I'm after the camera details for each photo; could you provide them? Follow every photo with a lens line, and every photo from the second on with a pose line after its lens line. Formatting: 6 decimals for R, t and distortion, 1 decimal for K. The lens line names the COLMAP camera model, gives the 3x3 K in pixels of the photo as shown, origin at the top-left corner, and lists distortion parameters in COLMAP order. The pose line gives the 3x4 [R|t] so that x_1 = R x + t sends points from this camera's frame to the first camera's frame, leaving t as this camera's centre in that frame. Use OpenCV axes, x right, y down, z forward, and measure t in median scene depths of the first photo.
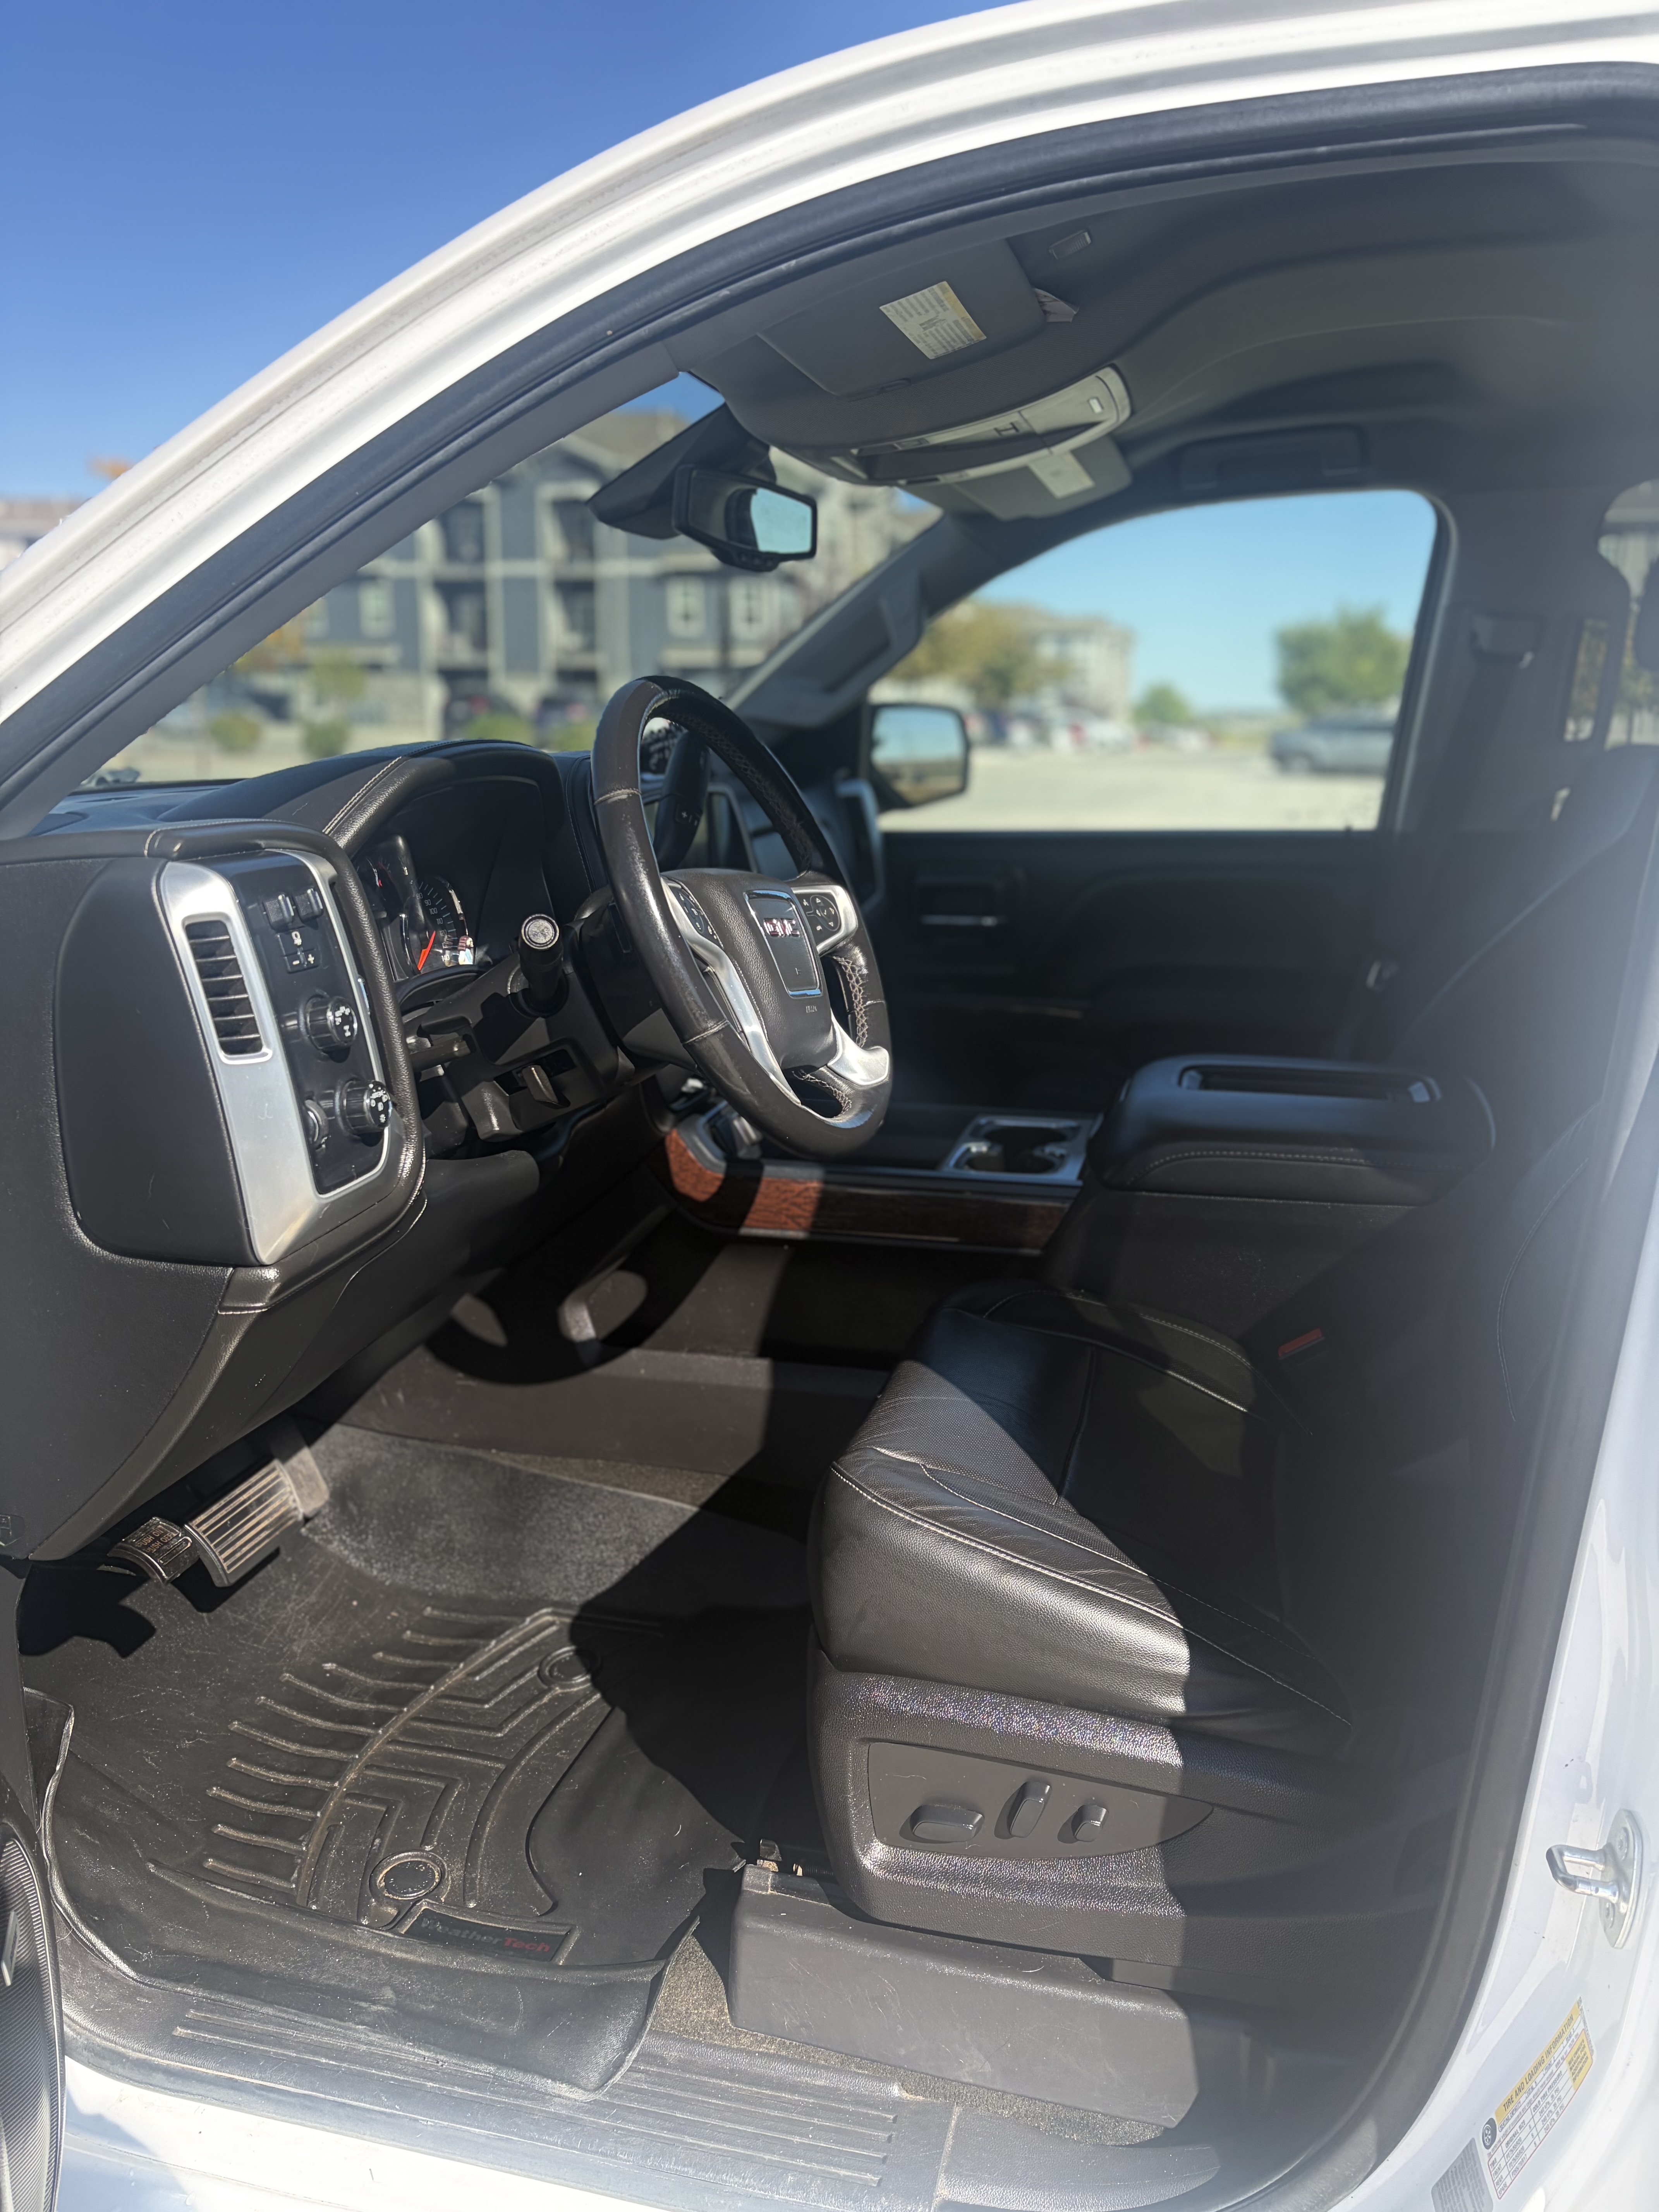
lens RADIAL K [[1714.2, 0, 829.5], [0, 1714.2, 1106.0], [0, 0, 1]] dist [0.038844, -0.057125]
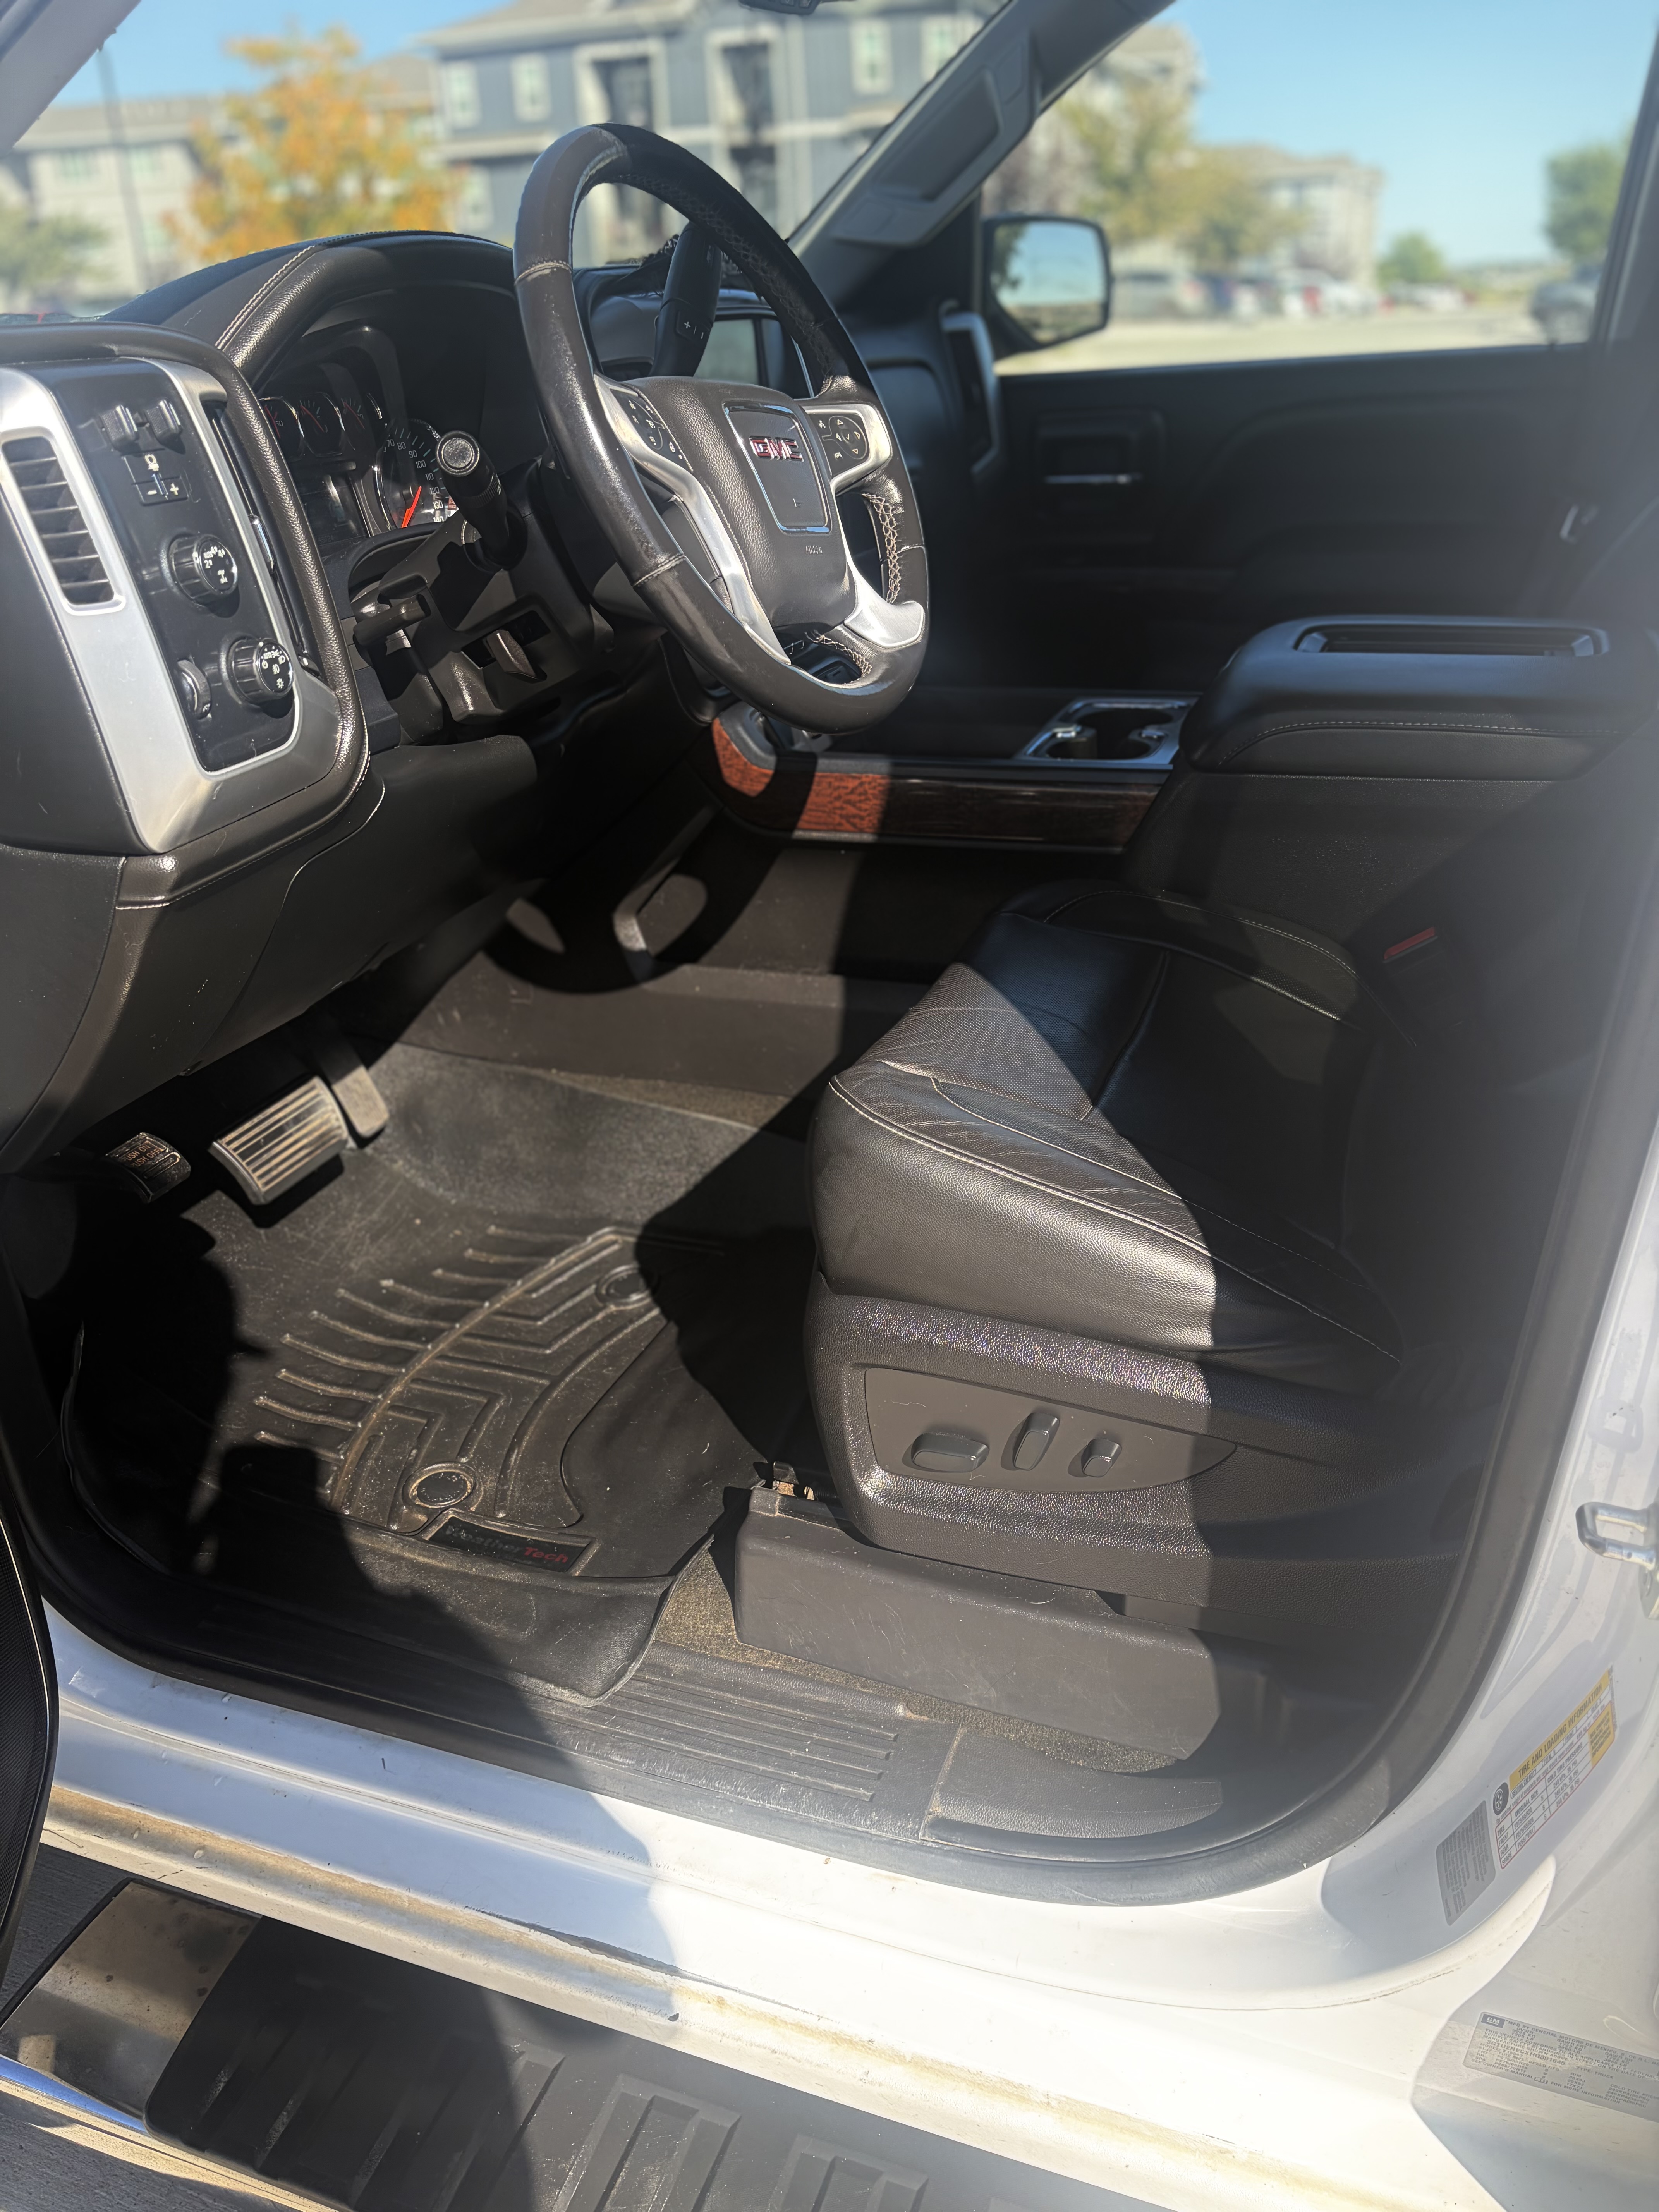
lens RADIAL K [[1728.6, 0, 827.1], [0, 1728.6, 1129.2], [0, 0, 1]] dist [0.009014, -0.000719]
pose [[0.993221, 0.002195, -0.116221, 0.100785], [0.023742, 0.974915, 0.221307, 0.034646], [0.113791, -0.222566, 0.968254, 0.118247]]
